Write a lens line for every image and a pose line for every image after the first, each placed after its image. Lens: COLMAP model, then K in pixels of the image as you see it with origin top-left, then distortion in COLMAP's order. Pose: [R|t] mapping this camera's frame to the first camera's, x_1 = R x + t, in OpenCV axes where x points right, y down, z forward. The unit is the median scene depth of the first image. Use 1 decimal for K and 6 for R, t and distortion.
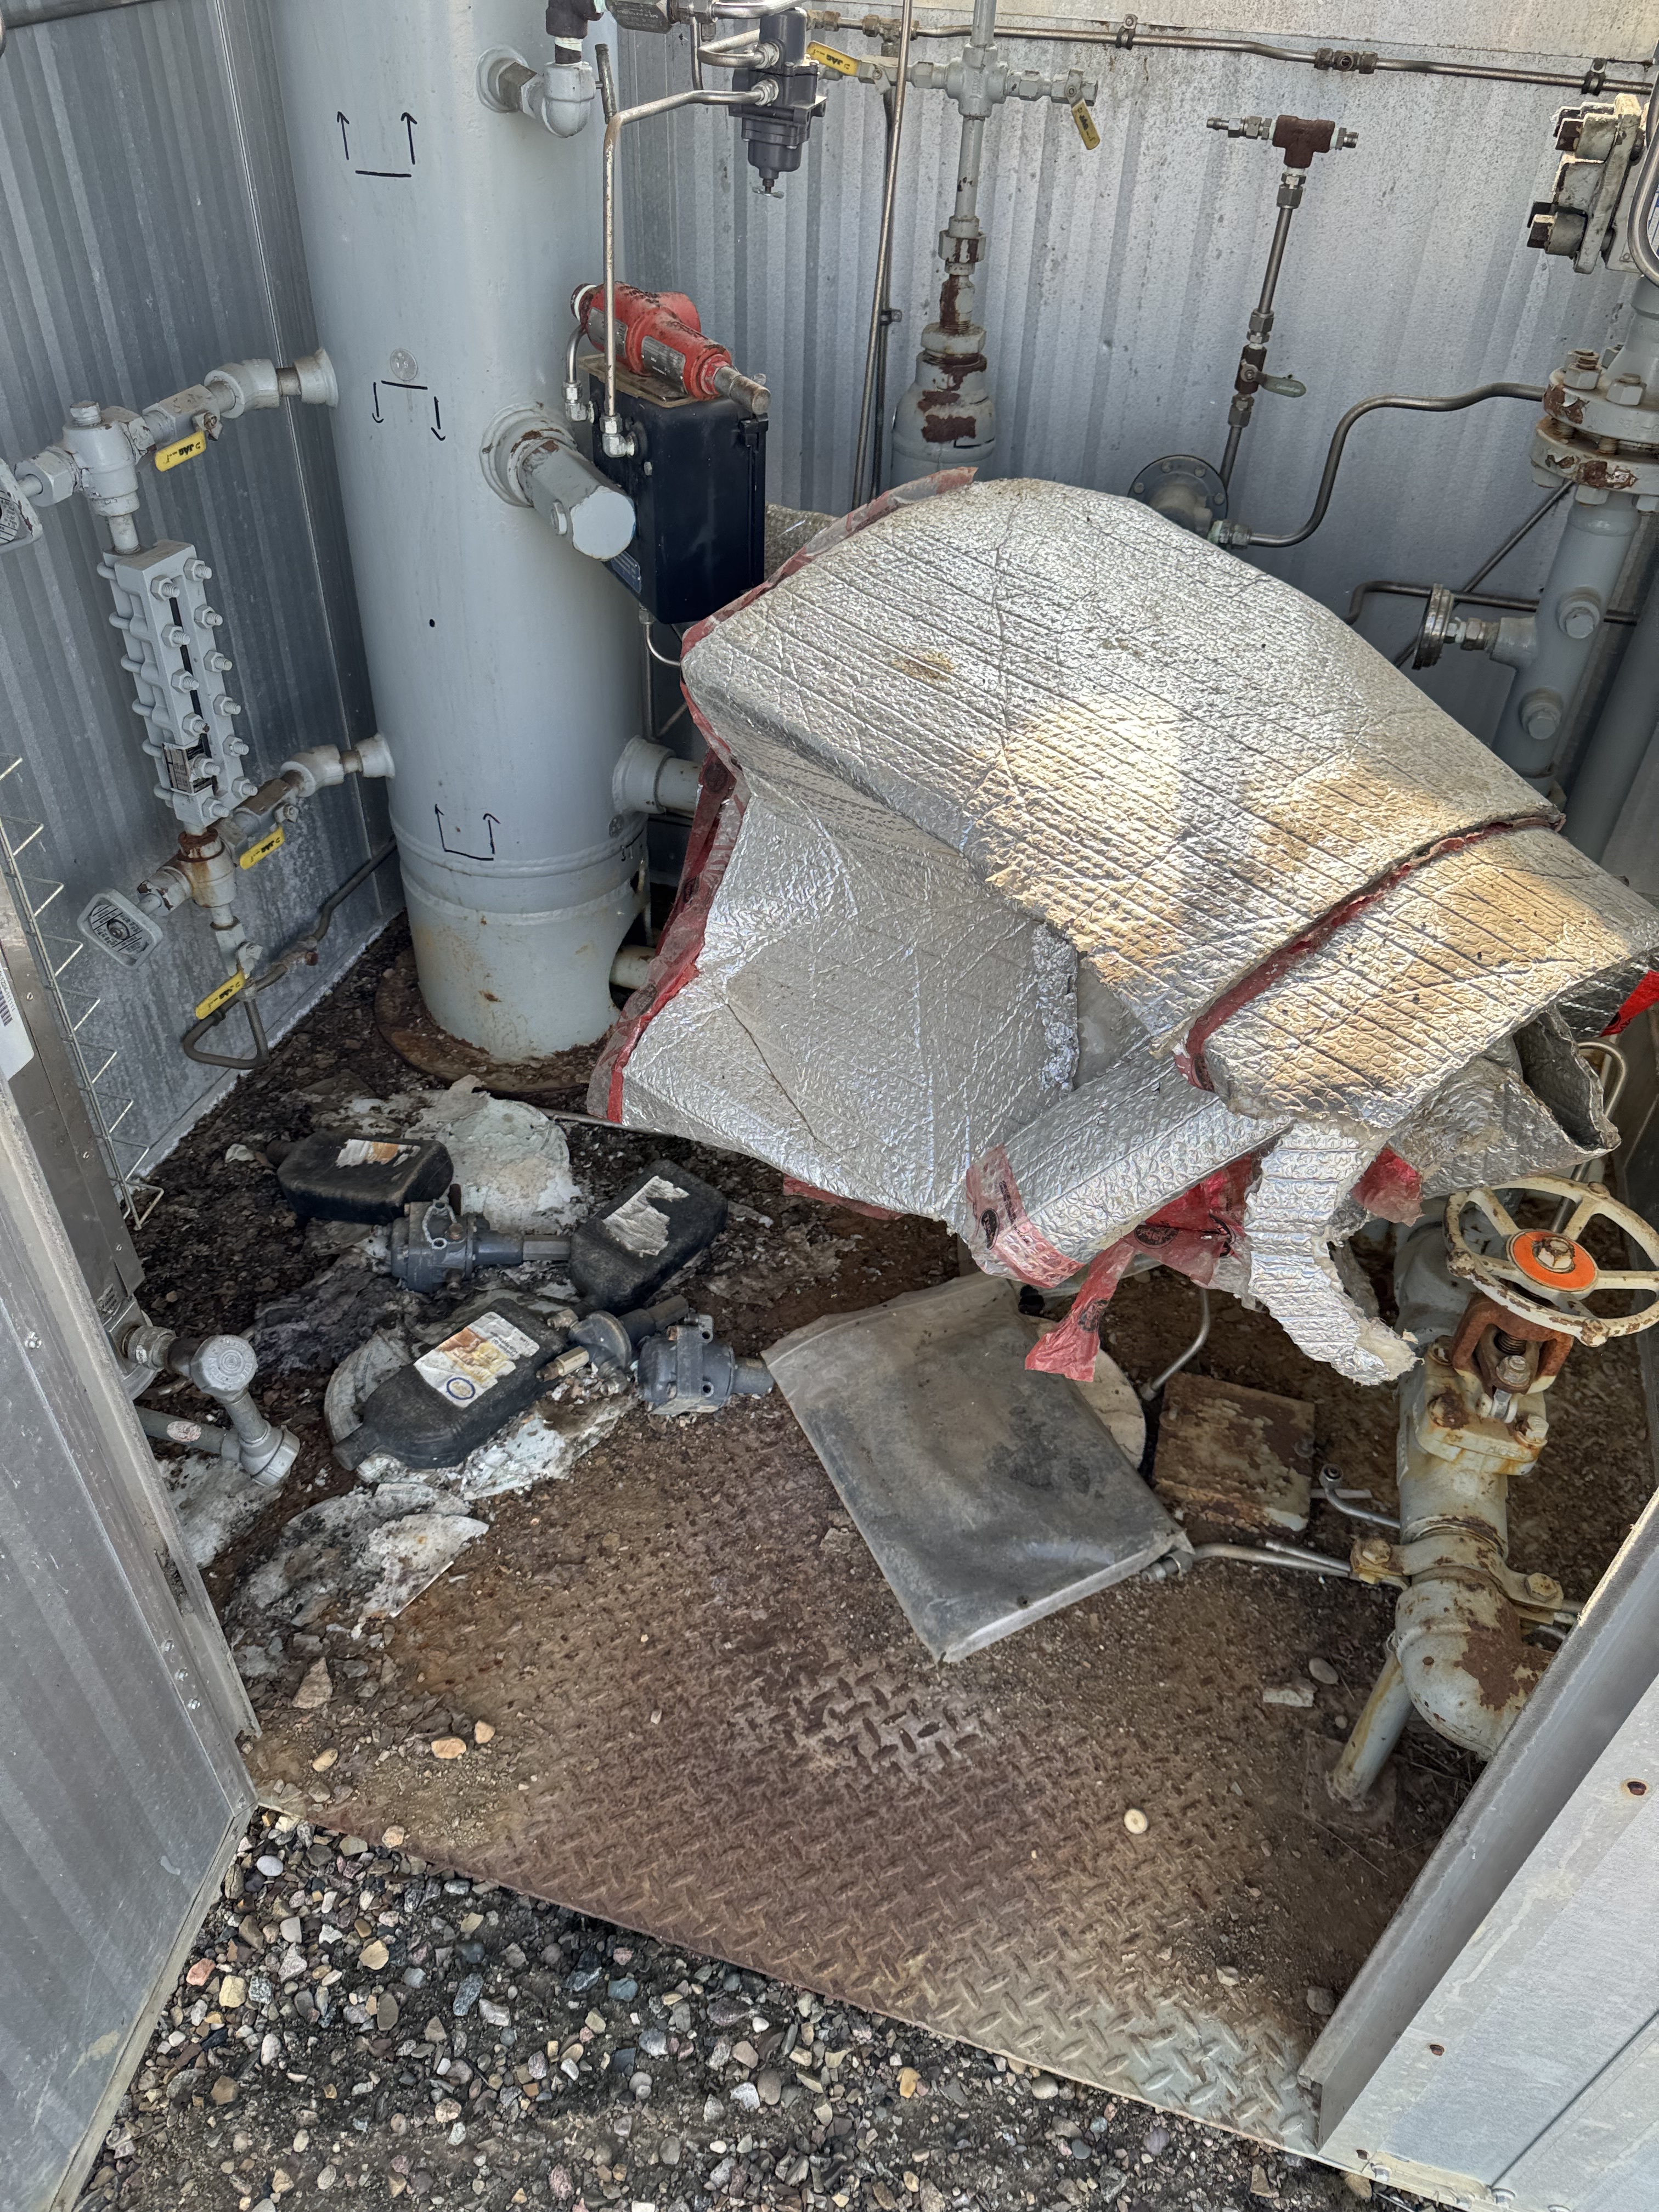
lens RADIAL K [[1573.6, 0, 827.7], [0, 1573.6, 1101.1], [0, 0, 1]] dist [0.053448, -0.067403]
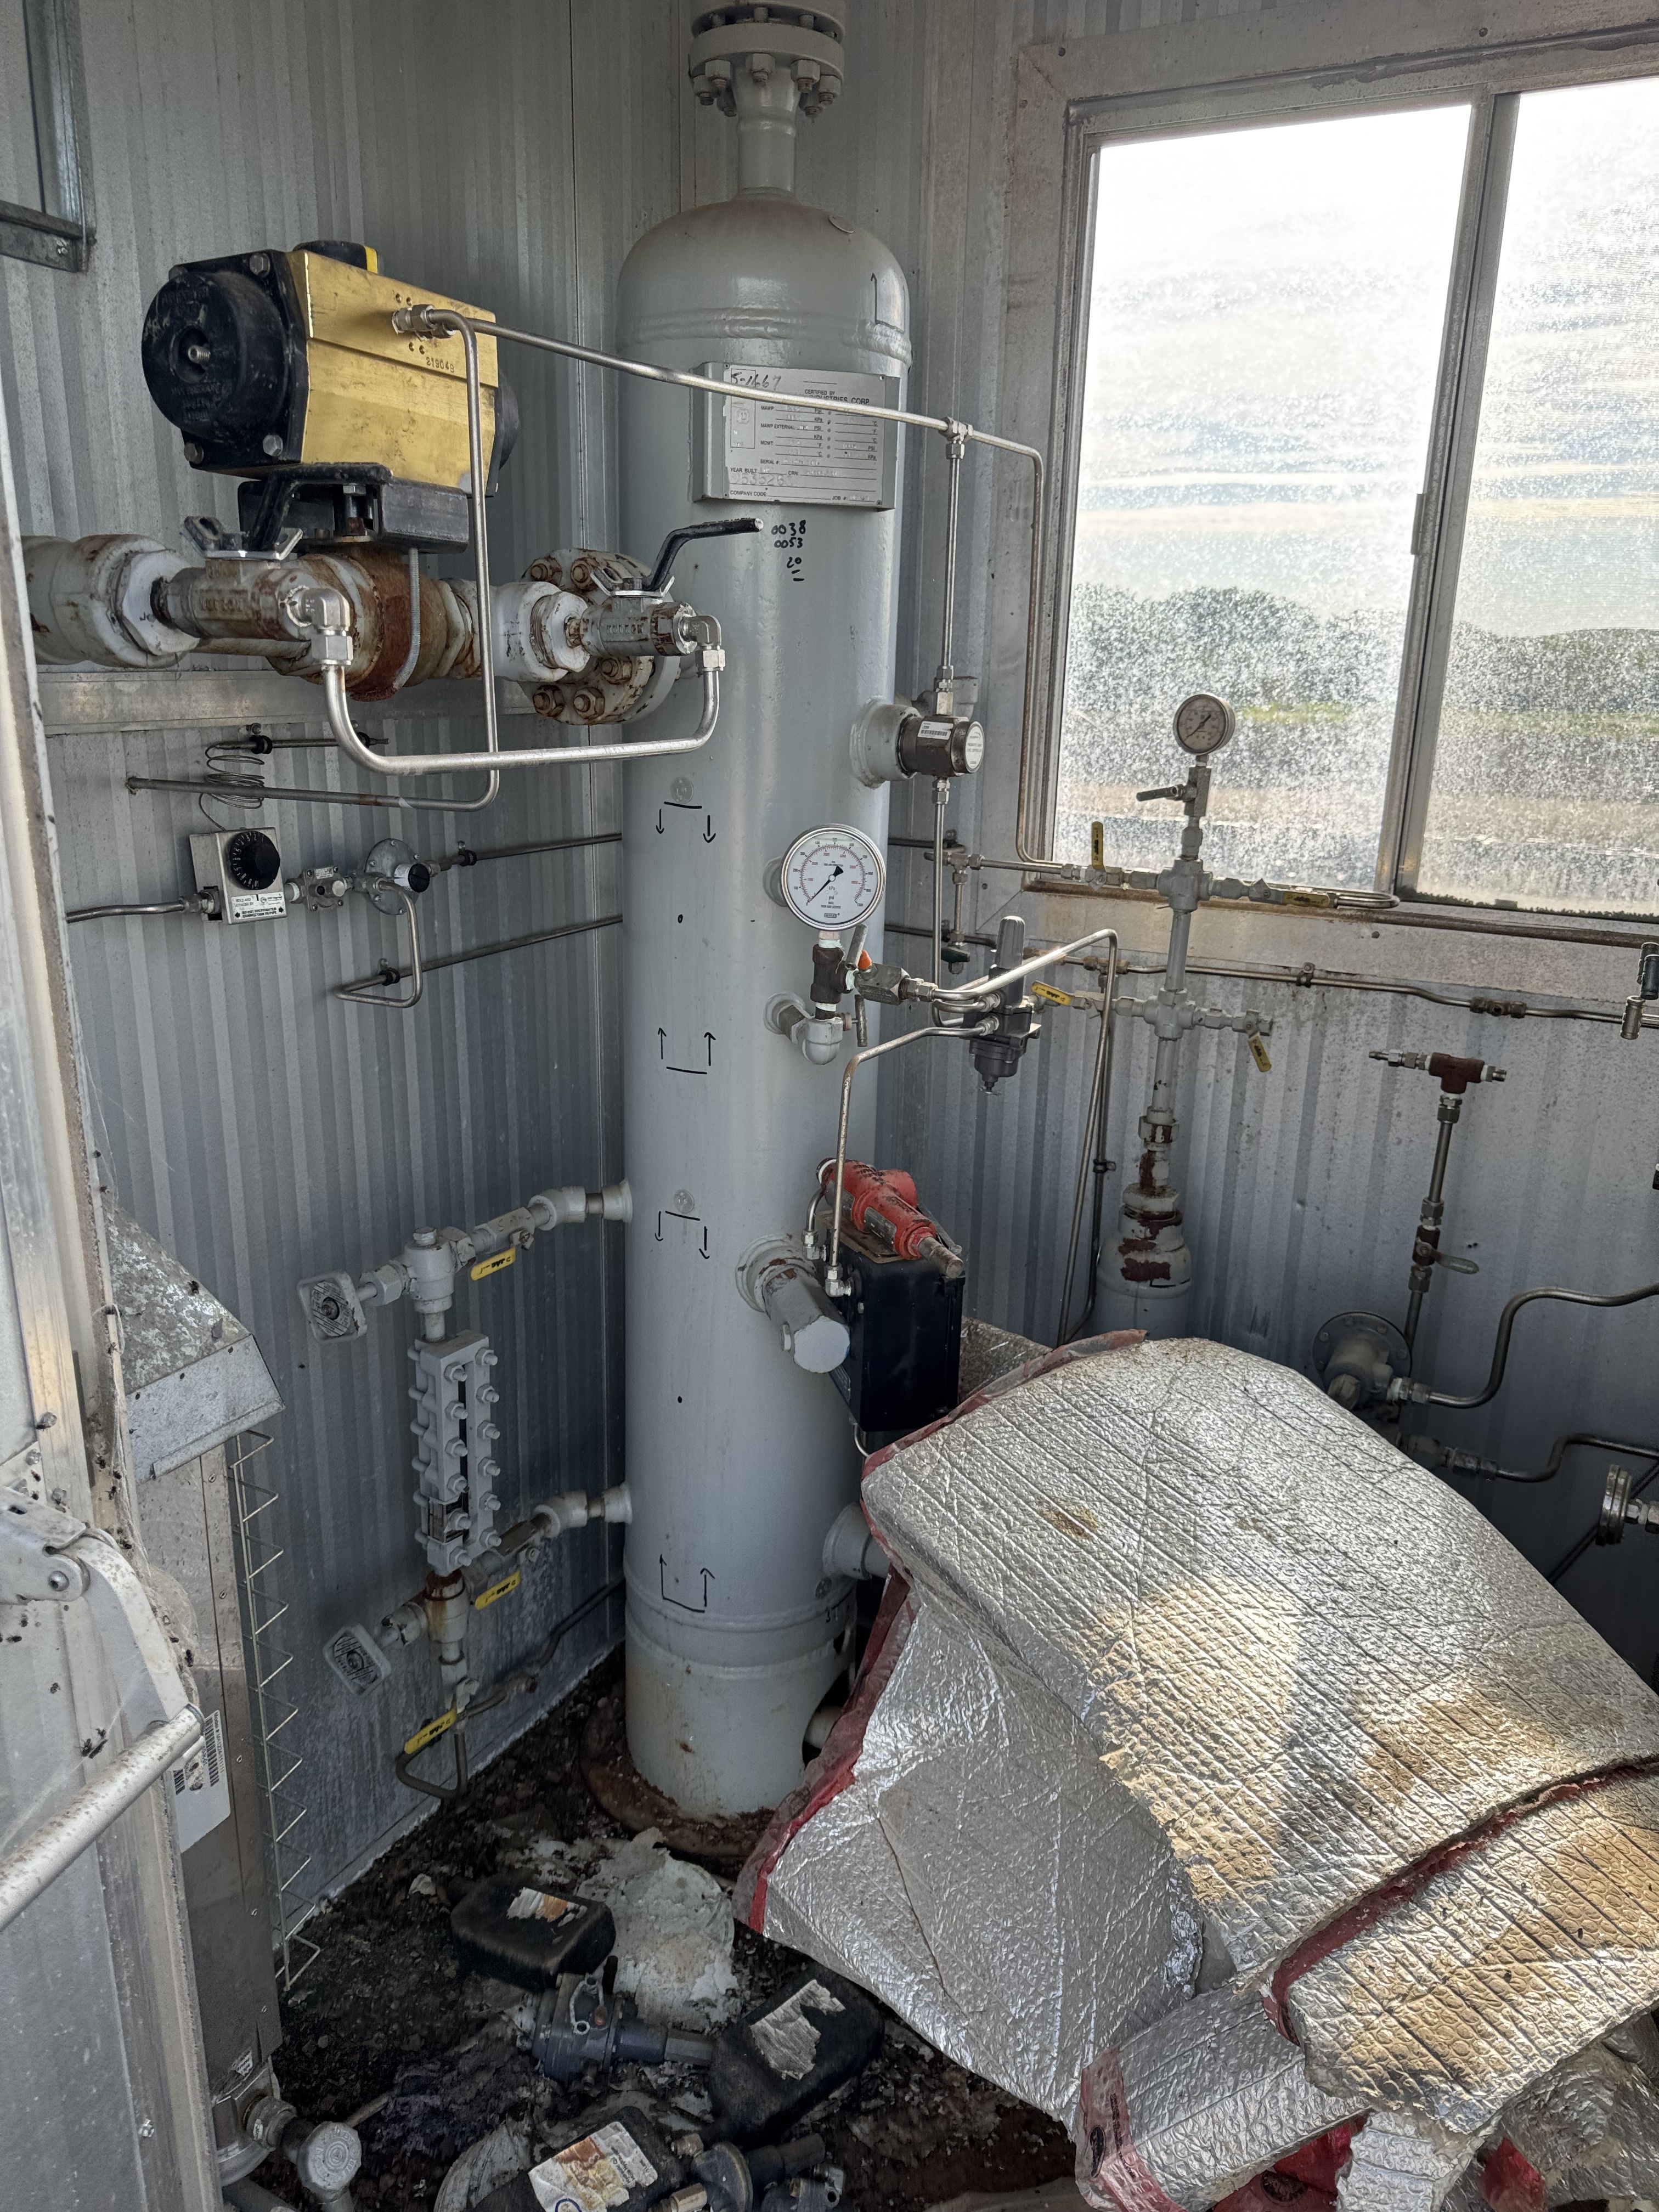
lens RADIAL K [[1573.6, 0, 824.5], [0, 1573.6, 1101.8], [0, 0, 1]] dist [0.053448, -0.067403]
pose [[0.978230, 0.046073, -0.202344, 0.087884], [-0.124084, 0.911404, -0.392359, -0.078288], [0.166340, 0.408925, 0.897280, -0.108445]]
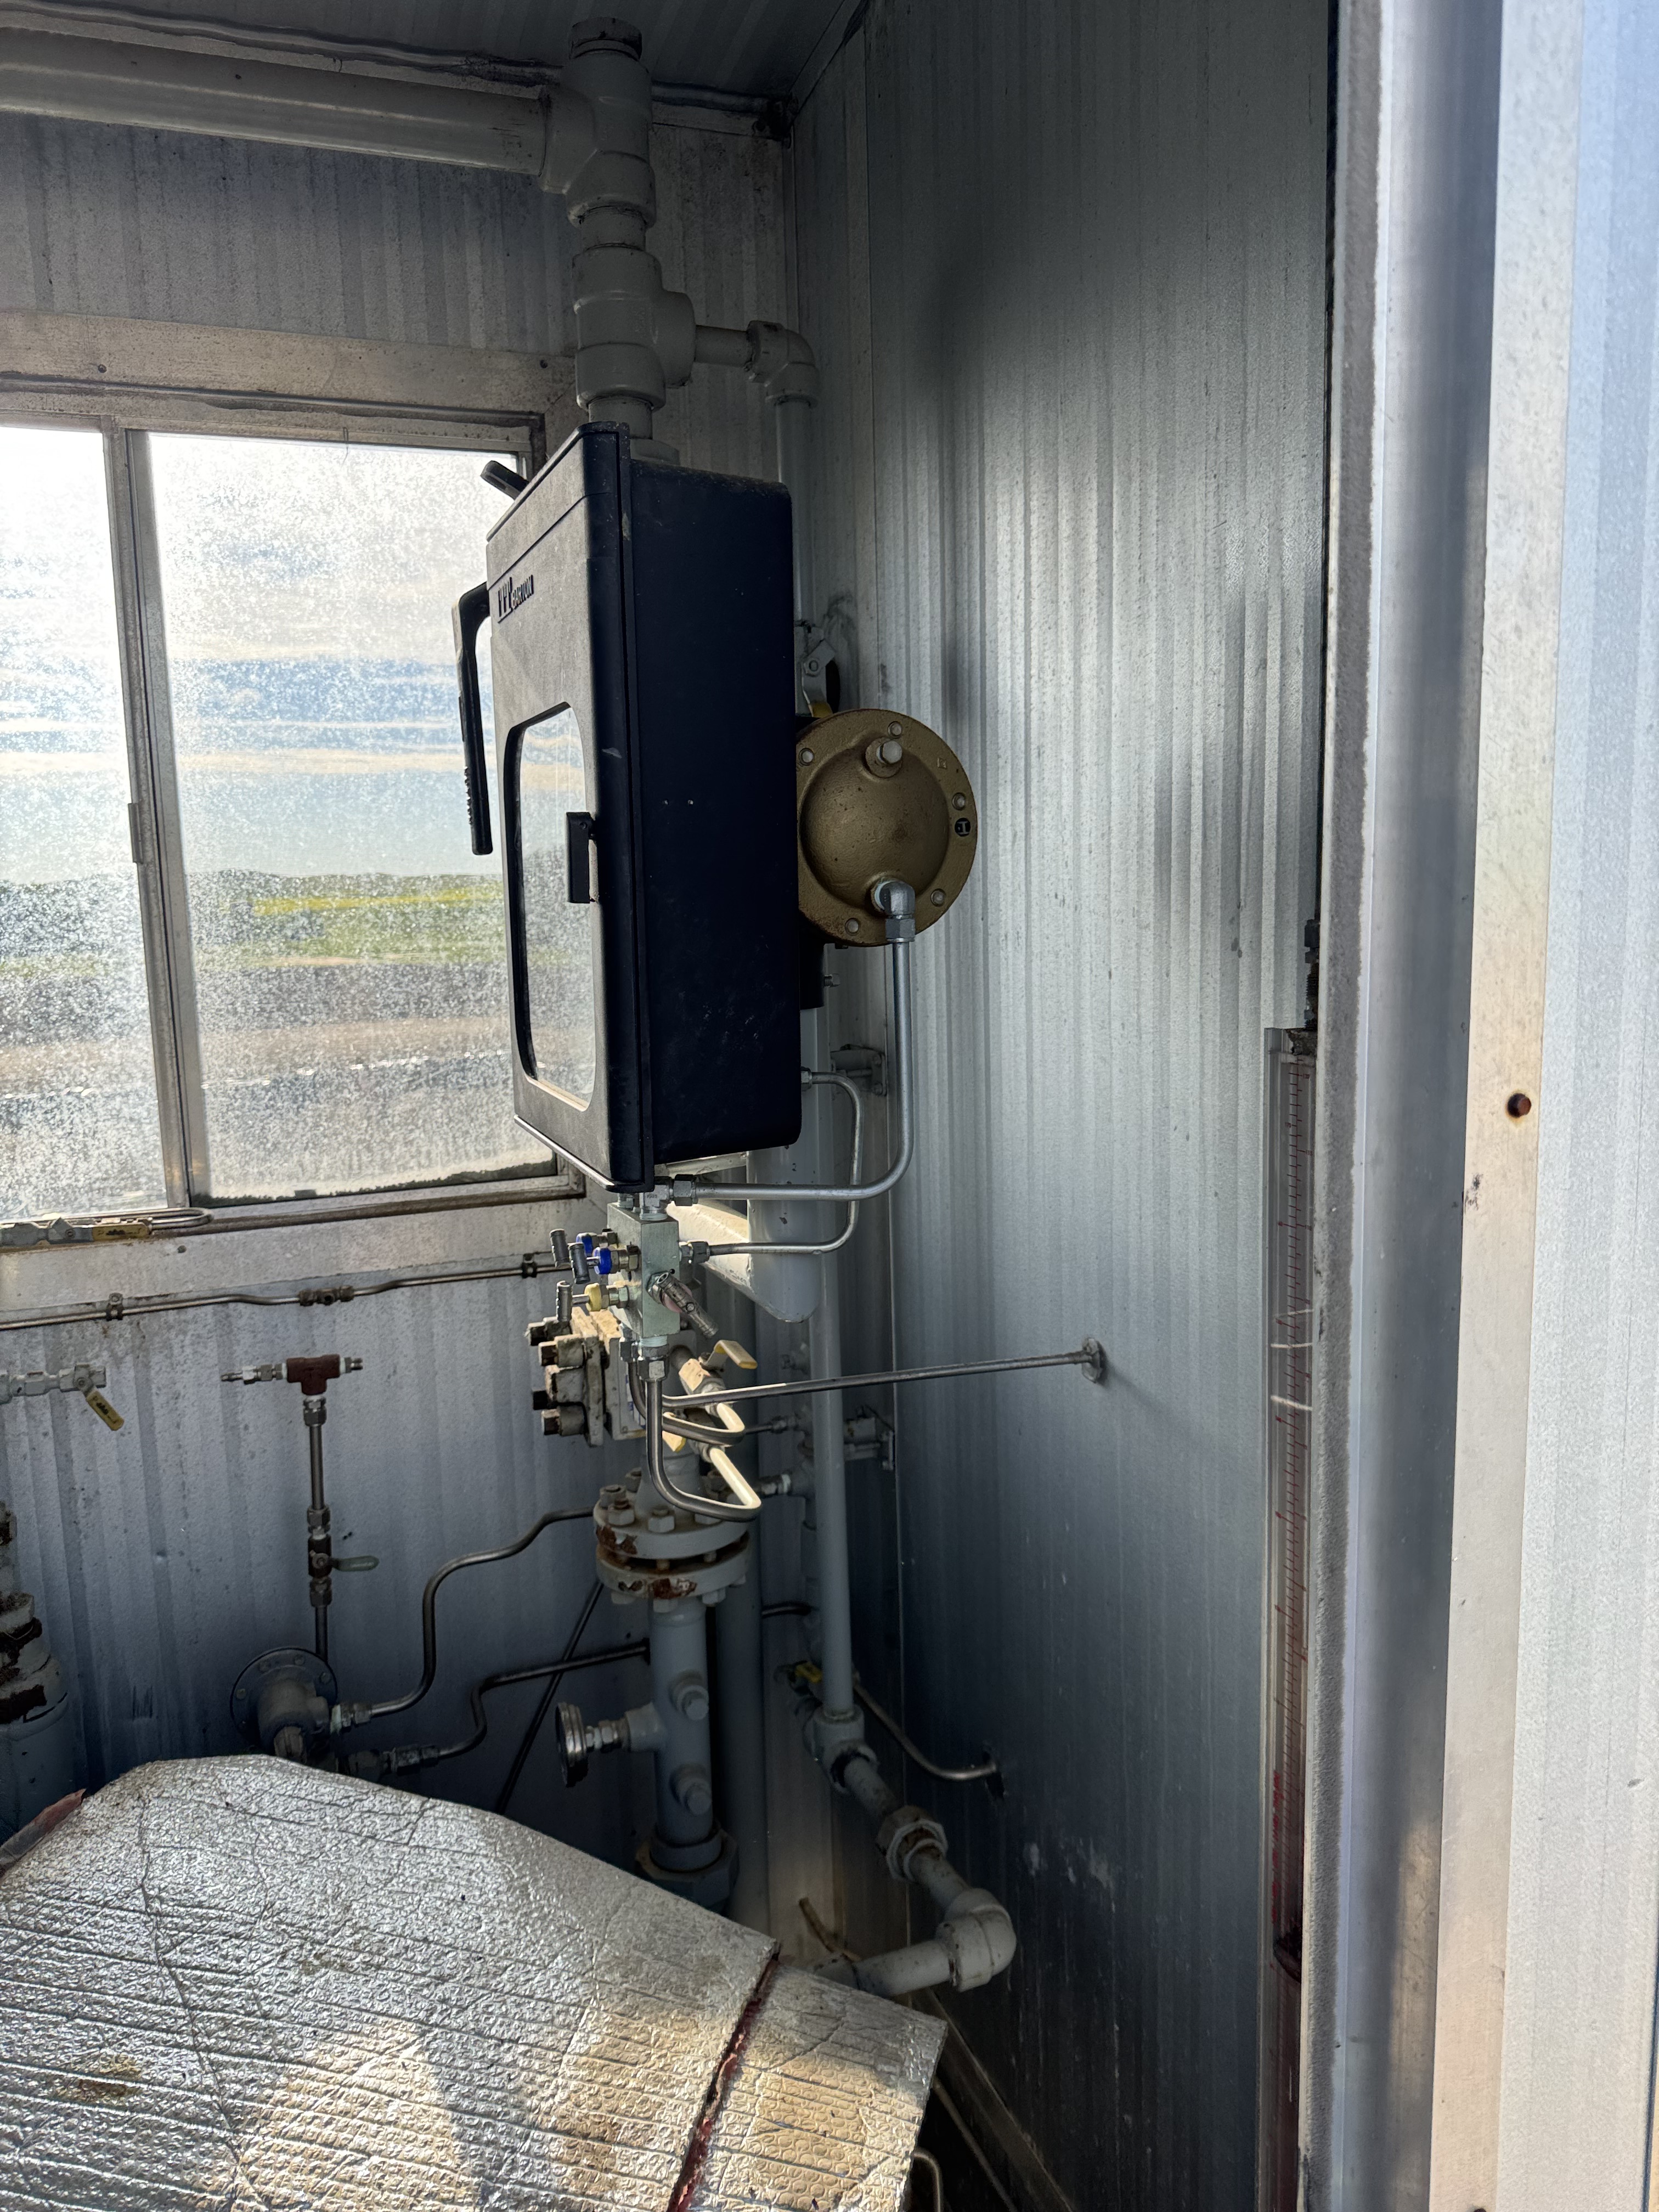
lens RADIAL K [[1573.6, 0, 827.4], [0, 1573.6, 1093.2], [0, 0, 1]] dist [0.053448, -0.067403]
pose [[0.793460, -0.139920, 0.592320, -0.054050], [0.429719, 0.817985, -0.382416, -0.186944], [-0.431001, 0.557963, 0.709165, -0.072903]]
